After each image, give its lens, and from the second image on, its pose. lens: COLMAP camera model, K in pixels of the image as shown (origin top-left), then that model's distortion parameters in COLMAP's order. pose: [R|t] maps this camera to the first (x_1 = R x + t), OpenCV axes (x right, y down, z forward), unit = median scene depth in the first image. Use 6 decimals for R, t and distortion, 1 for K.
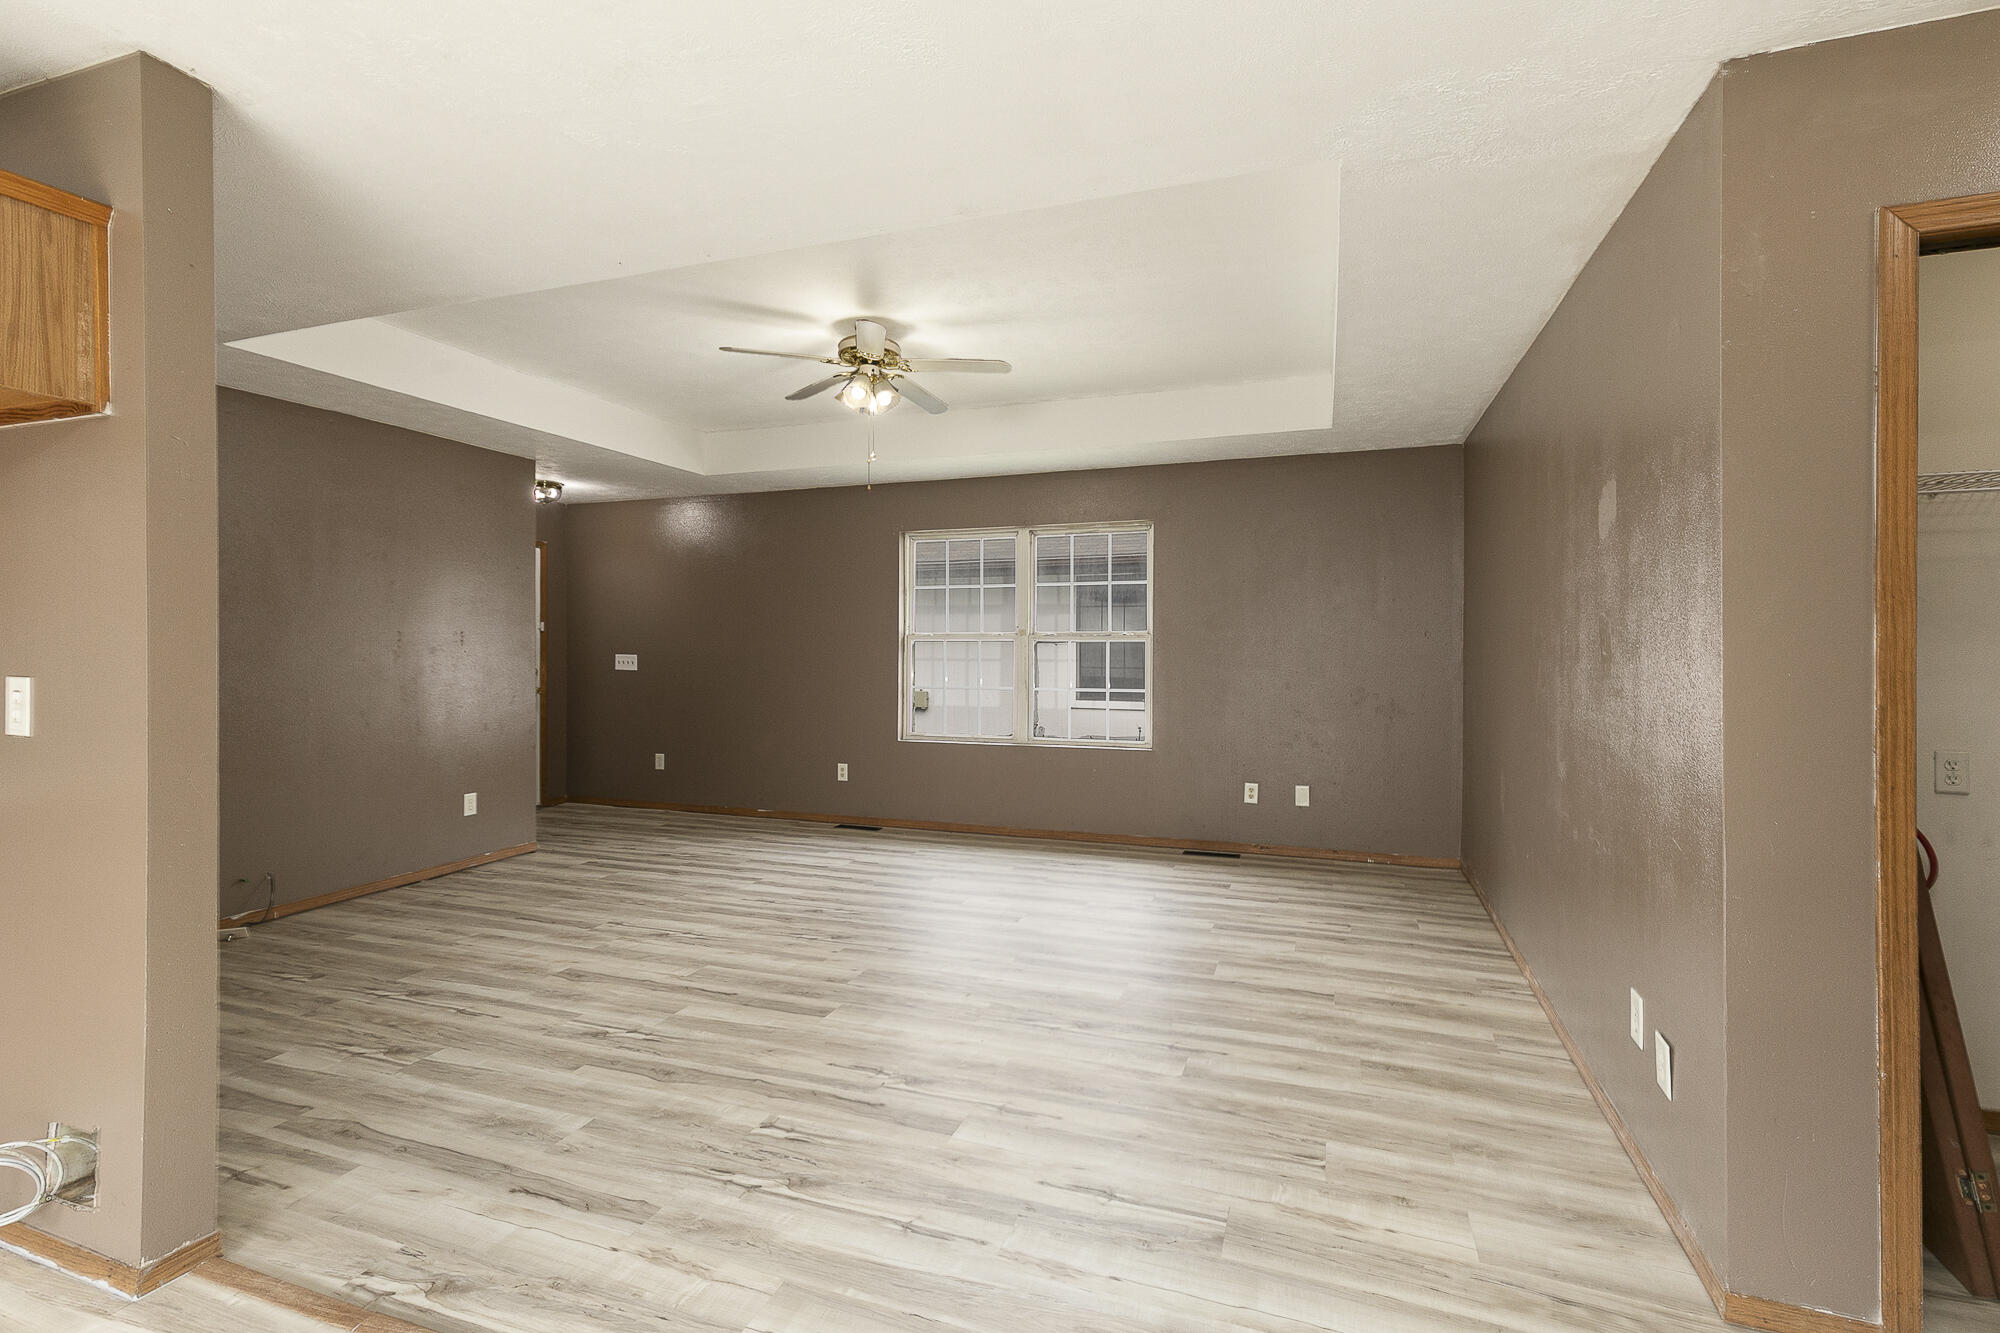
lens RADIAL K [[905.7, 0, 999.2], [0, 905.7, 640.8], [0, 0, 1]] dist [0.001805, 0.001005]
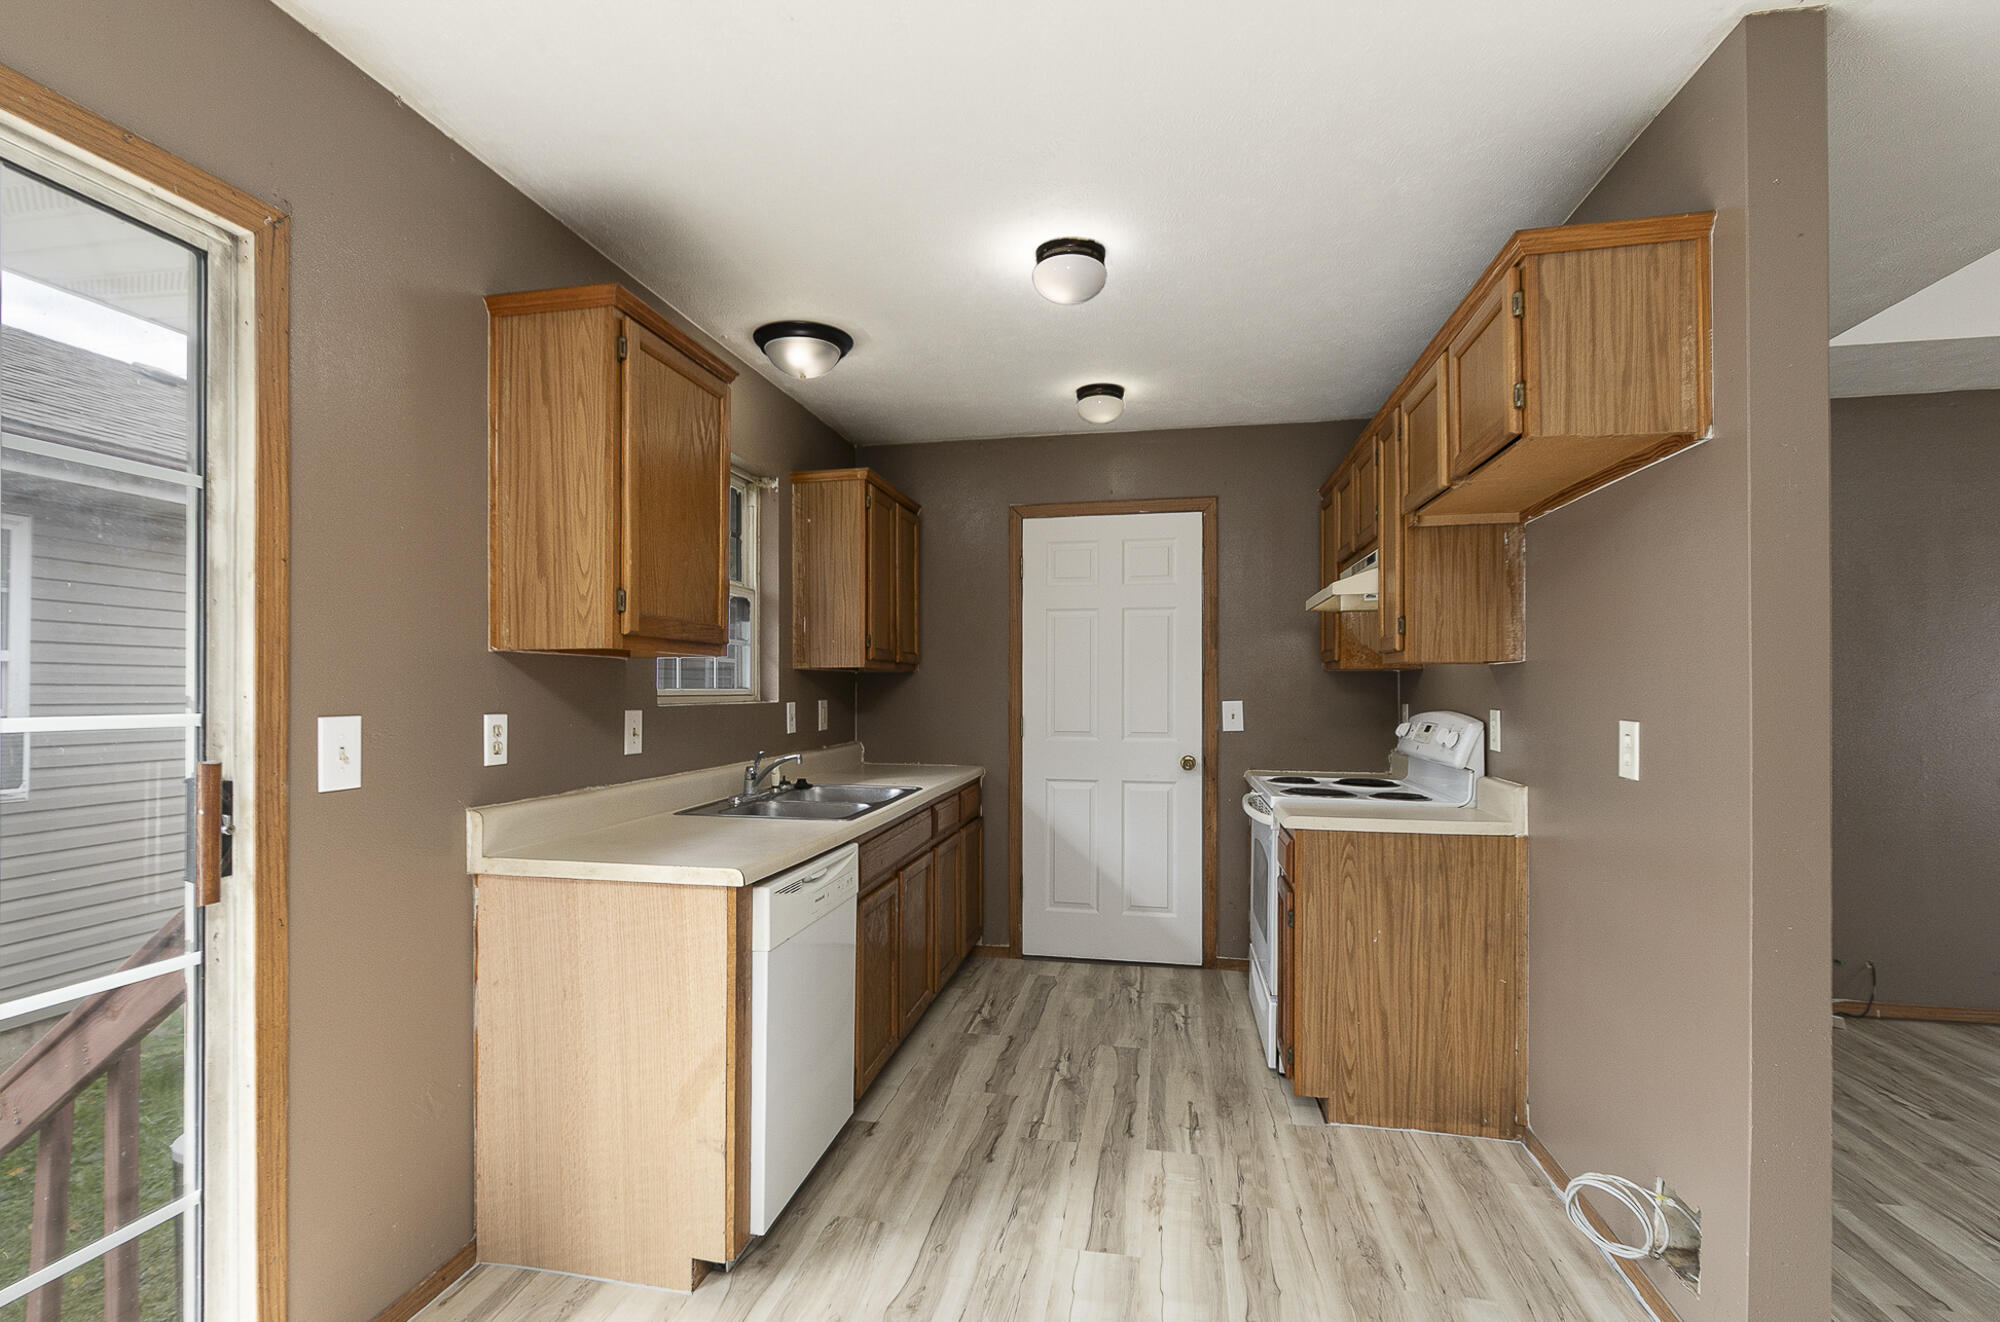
lens RADIAL K [[930.8, 0, 995.8], [0, 930.8, 687.1], [0, 0, 1]] dist [0.002514, 0.000129]
pose [[0.153895, 0.000801, -0.988087, -0.098546], [0.000538, 0.999999, 0.000894, 0.000056], [0.988087, -0.000669, 0.153894, 0.087051]]
